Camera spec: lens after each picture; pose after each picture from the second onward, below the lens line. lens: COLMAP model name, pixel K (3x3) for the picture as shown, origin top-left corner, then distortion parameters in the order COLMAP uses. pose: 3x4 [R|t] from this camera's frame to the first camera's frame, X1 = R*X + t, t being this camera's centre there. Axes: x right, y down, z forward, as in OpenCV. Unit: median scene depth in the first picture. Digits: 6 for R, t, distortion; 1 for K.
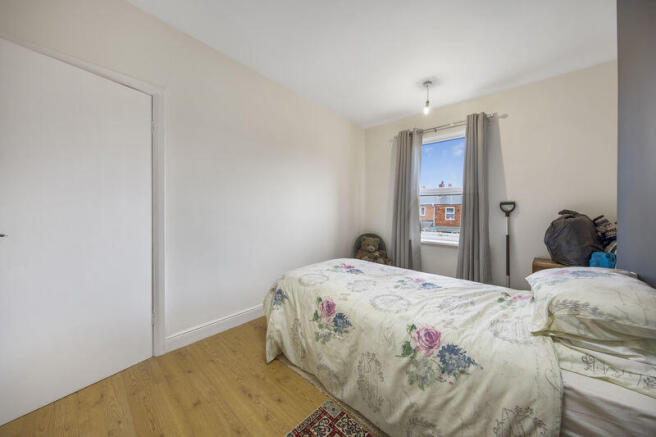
lens RADIAL K [[220.0, 0, 330.6], [0, 220.0, 215.7], [0, 0, 1]] dist [-0.009095, -0.000117]
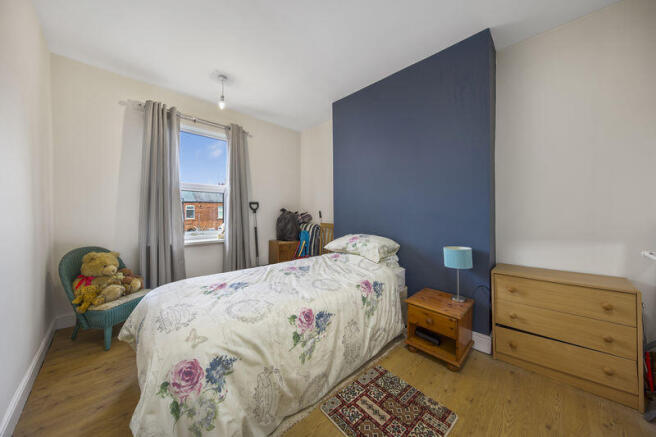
lens RADIAL K [[220.0, 0, 330.4], [0, 220.0, 212.1], [0, 0, 1]] dist [-0.009095, -0.000117]
pose [[0.061027, -0.013724, 0.998042, -0.880845], [0.010524, 0.999859, 0.013106, -0.027489], [-0.998081, 0.009703, 0.061163, 0.819727]]
